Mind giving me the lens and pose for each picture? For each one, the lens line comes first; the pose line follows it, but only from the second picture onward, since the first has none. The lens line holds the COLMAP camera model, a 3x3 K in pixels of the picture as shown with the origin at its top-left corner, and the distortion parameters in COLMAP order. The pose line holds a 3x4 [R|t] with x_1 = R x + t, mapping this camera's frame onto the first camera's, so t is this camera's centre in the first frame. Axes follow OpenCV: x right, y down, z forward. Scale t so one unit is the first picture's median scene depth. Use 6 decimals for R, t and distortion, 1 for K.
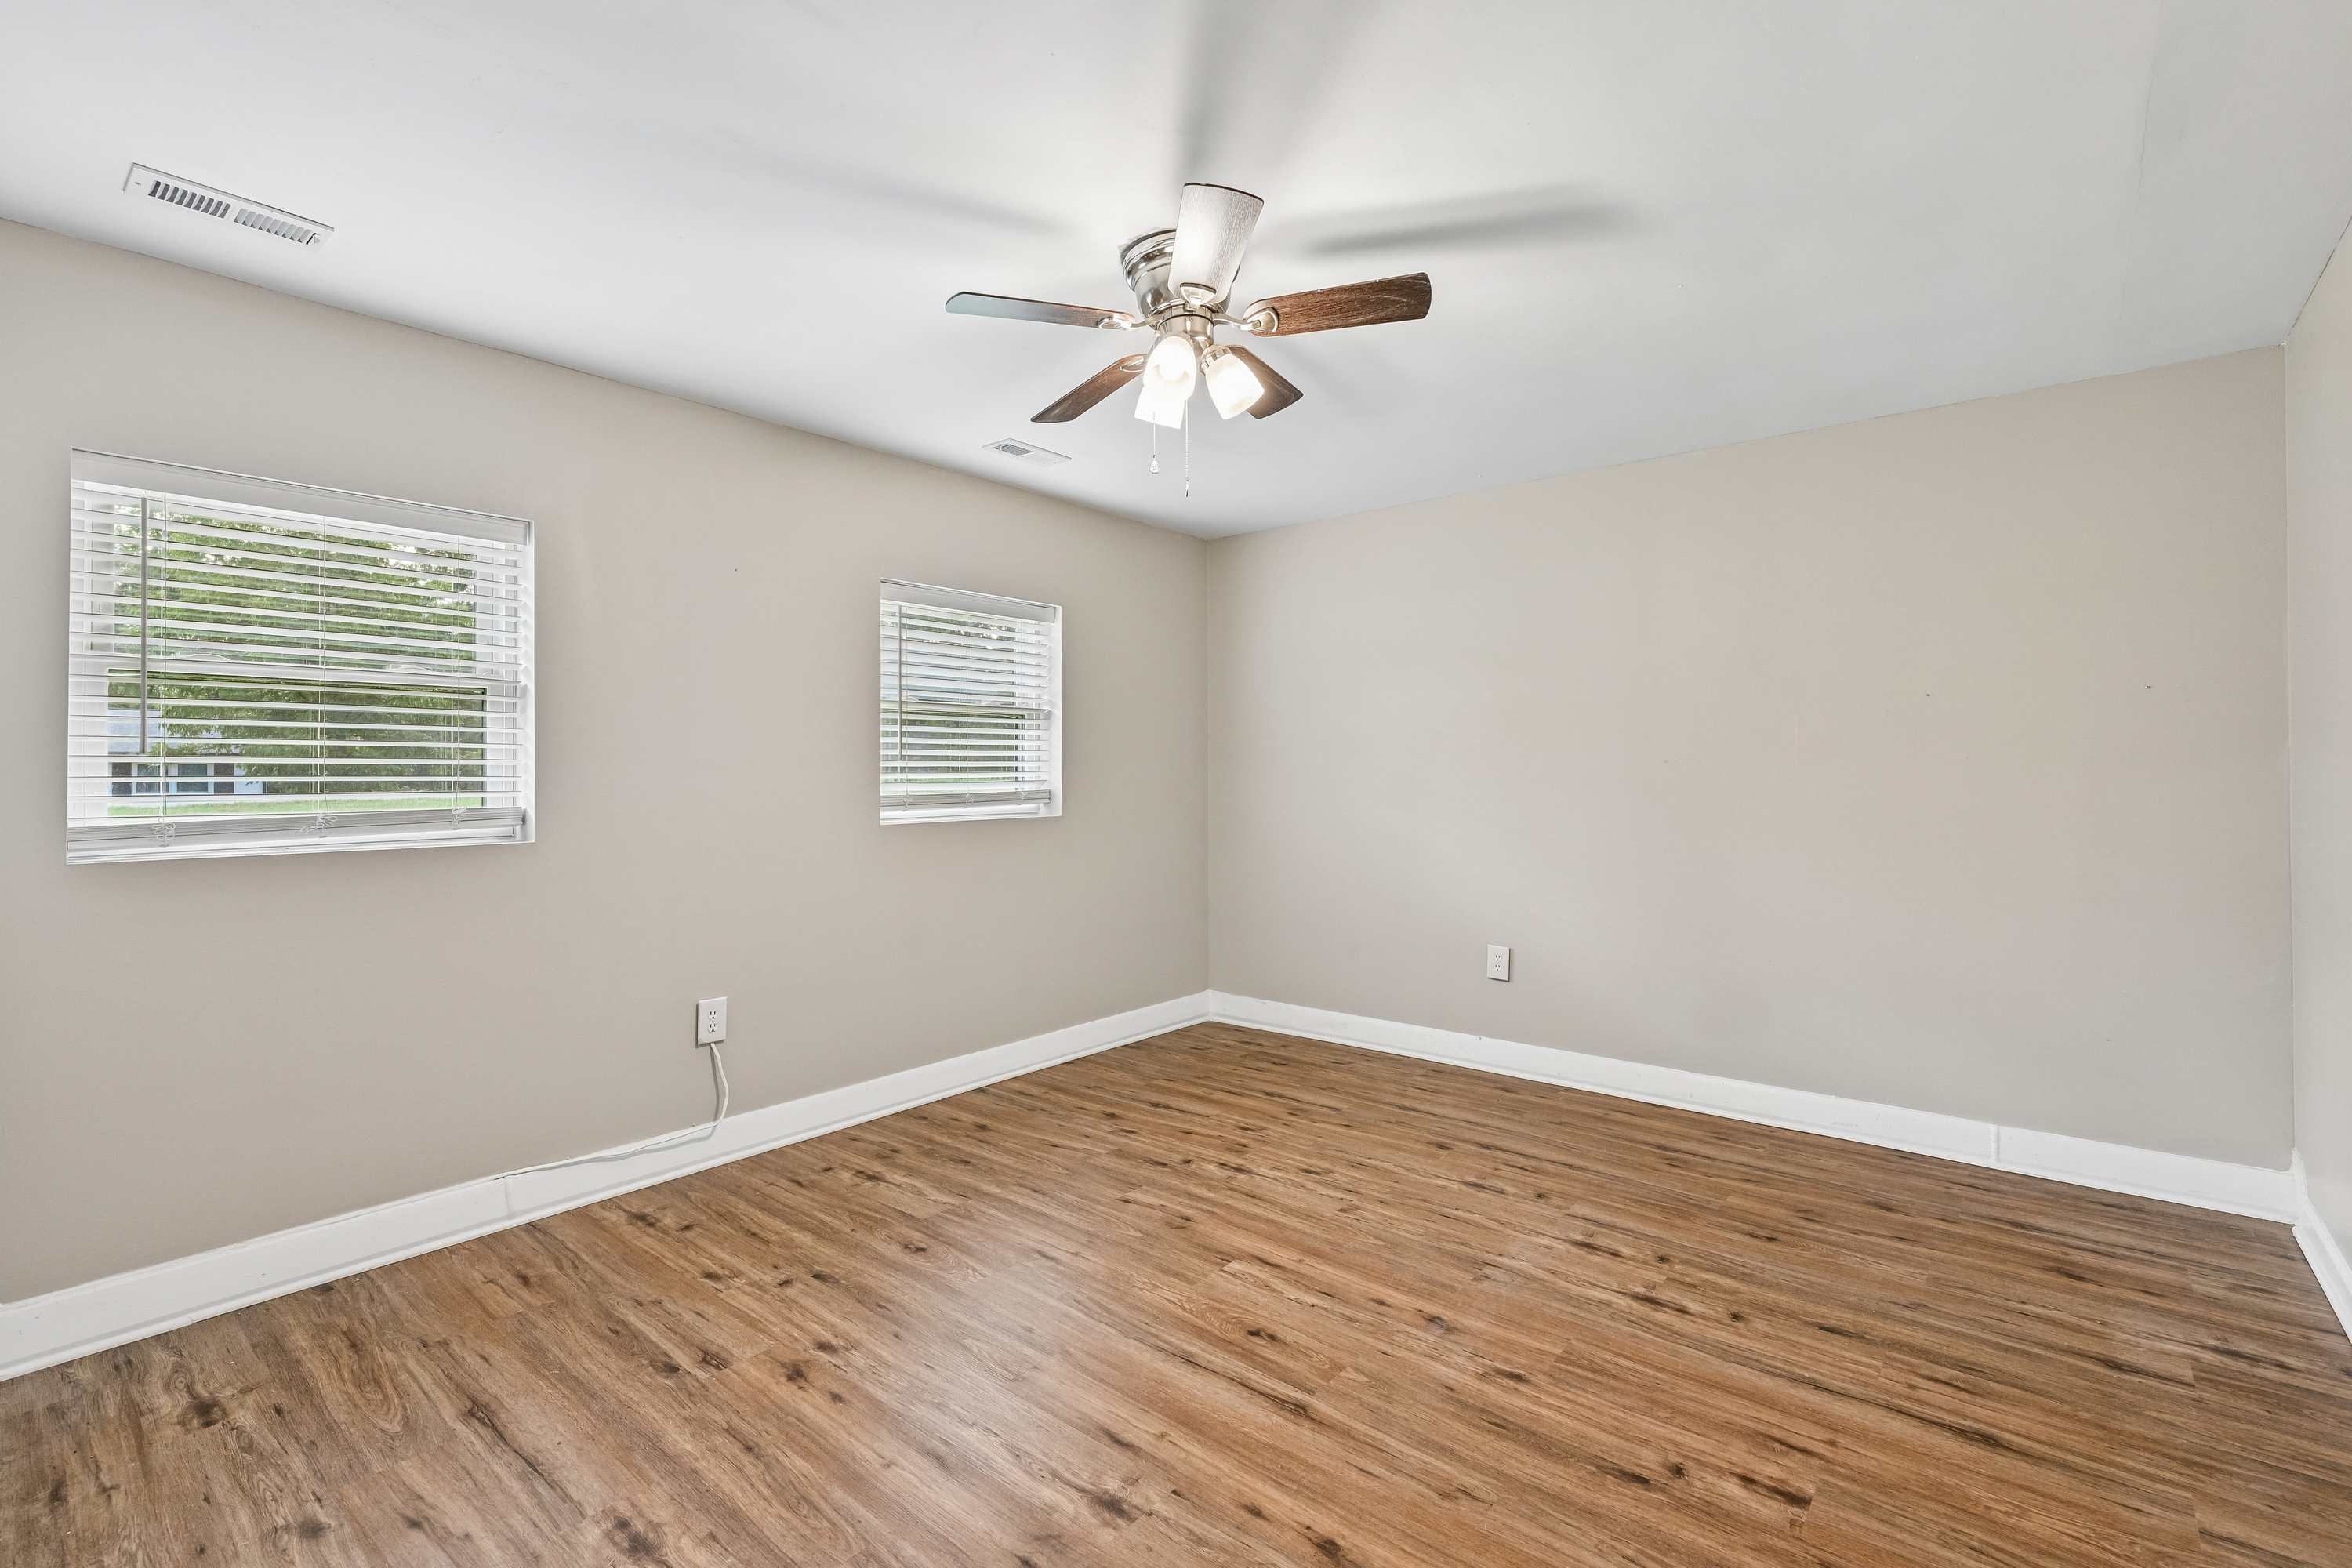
lens RADIAL K [[1025.9, 0, 1176.0], [0, 1025.9, 784.0], [0, 0, 1]] dist [-0.000801, 0.000008]
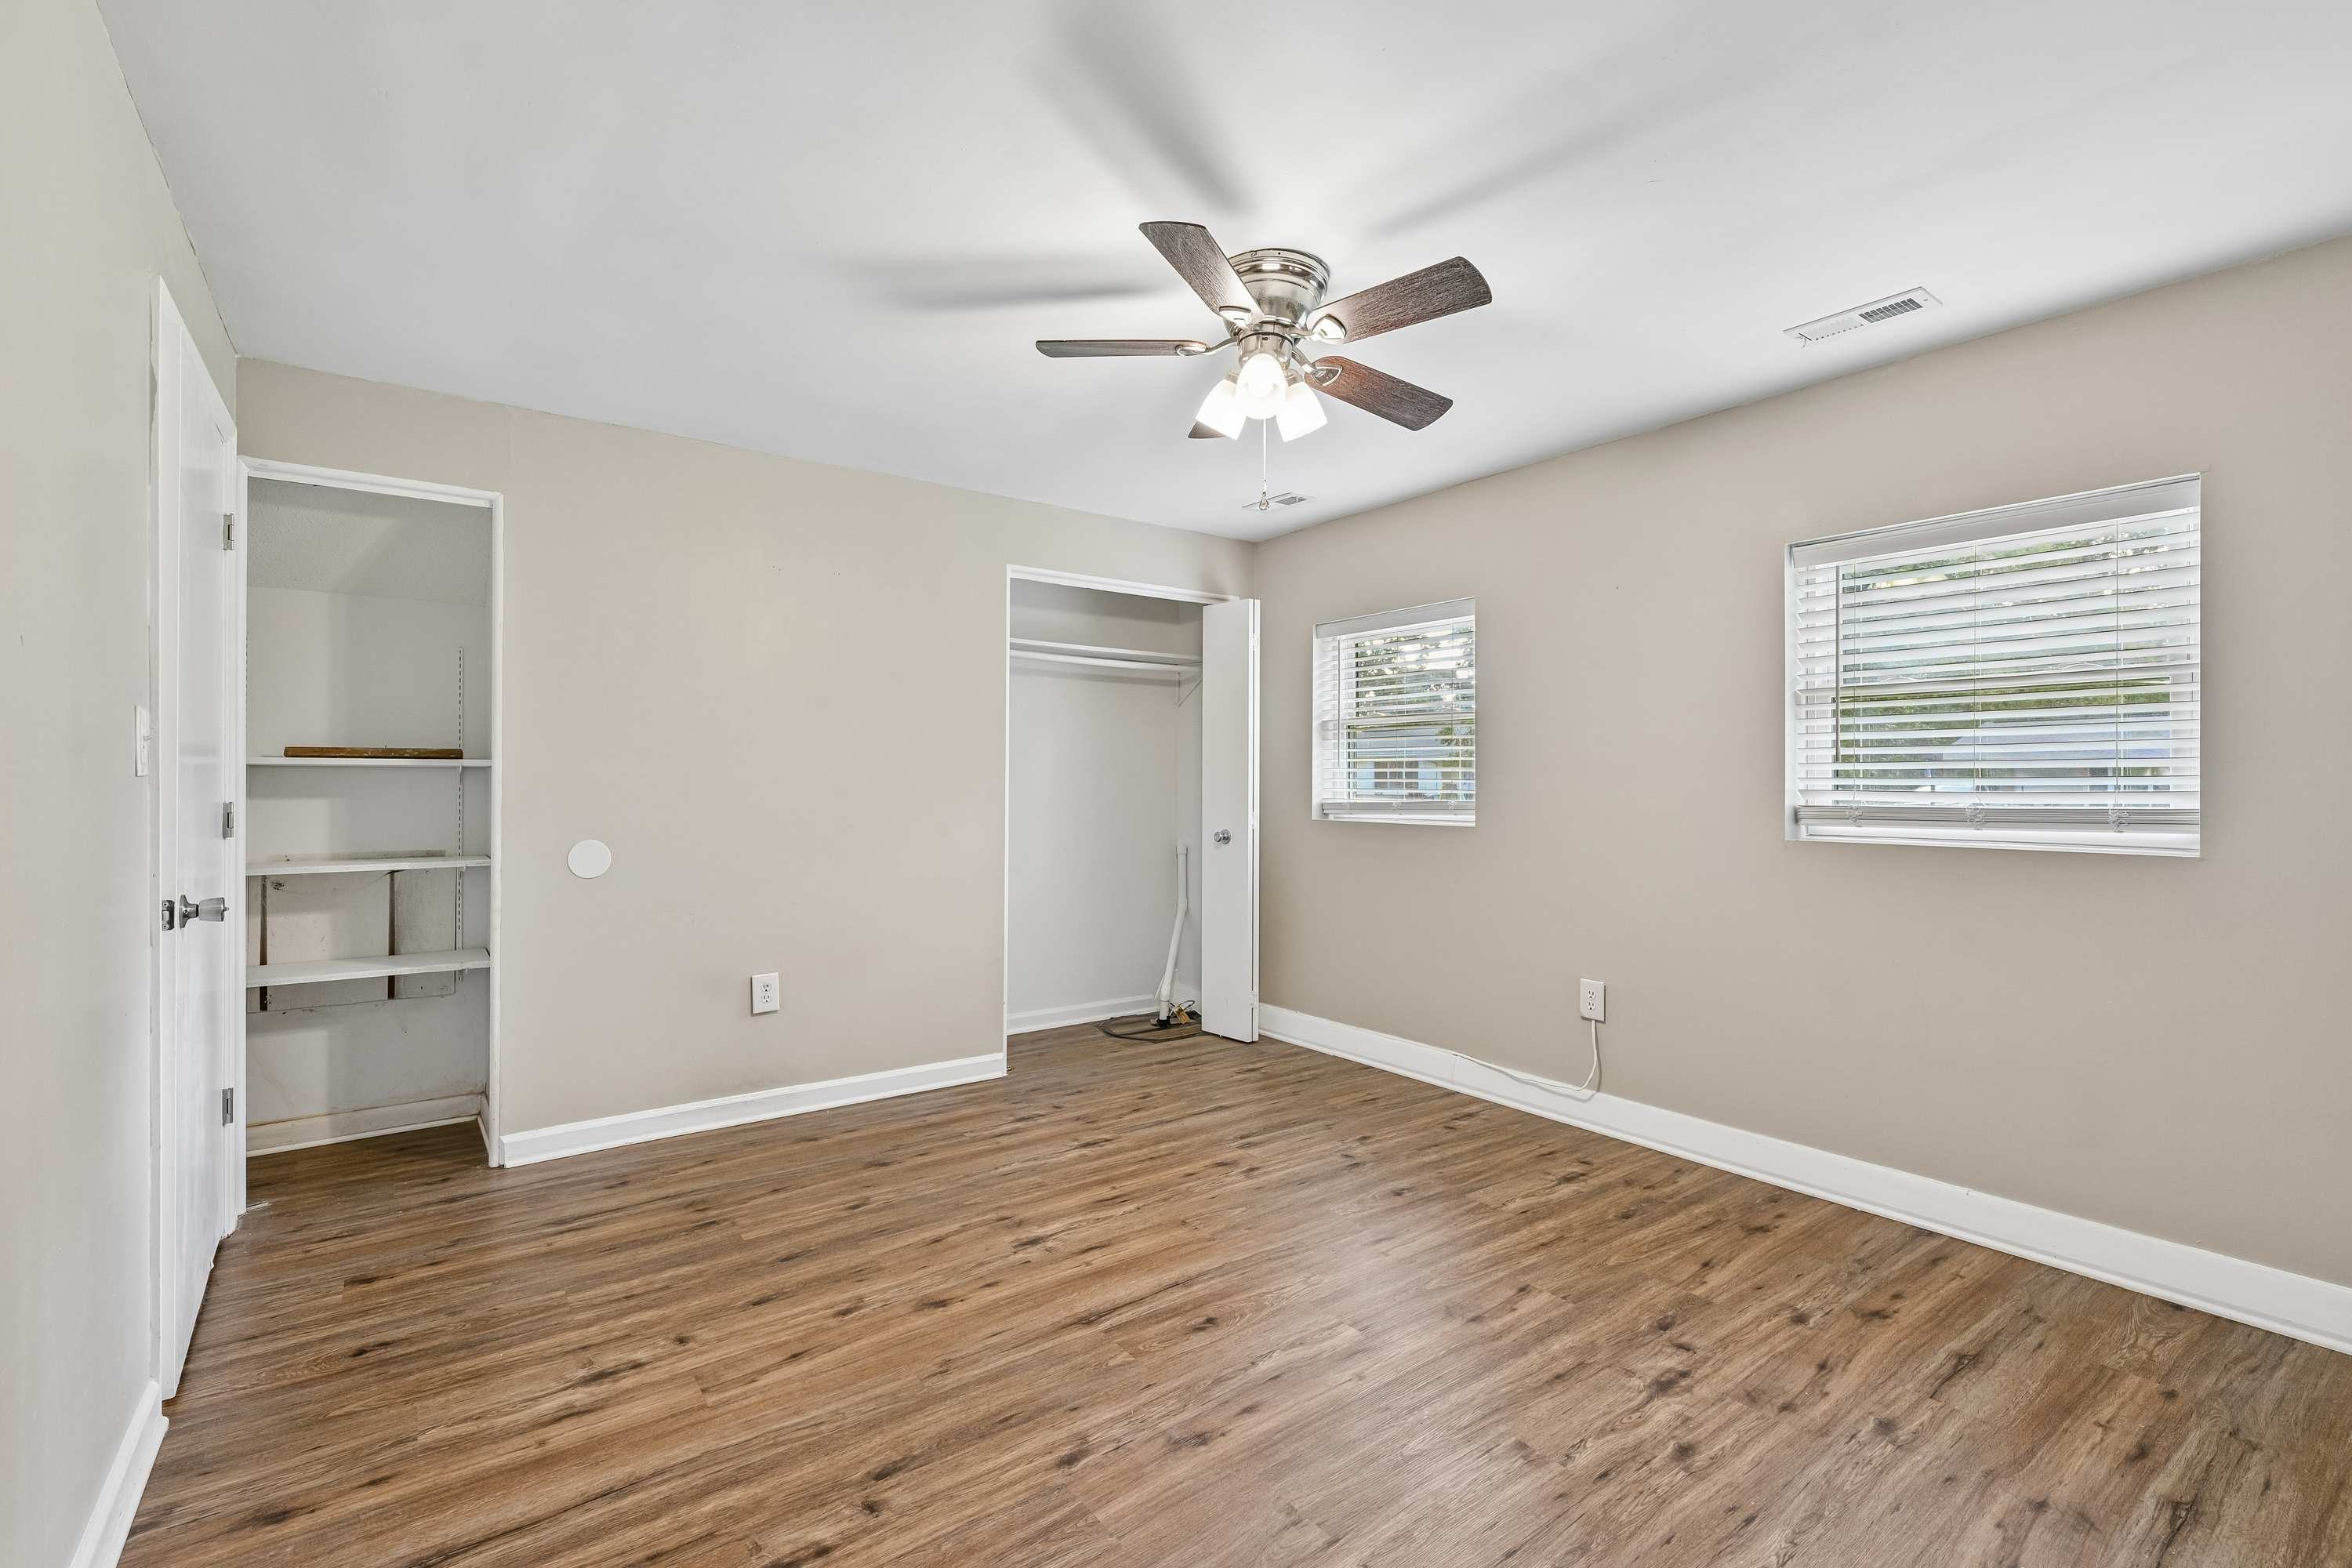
lens RADIAL K [[1025.9, 0, 1176.0], [0, 1025.9, 784.0], [0, 0, 1]] dist [-0.000801, 0.000008]
pose [[-0.215089, 0.008179, -0.976560, 0.867375], [-0.011473, 0.999875, 0.010902, -0.012532], [0.976527, 0.013549, -0.214968, 0.941881]]
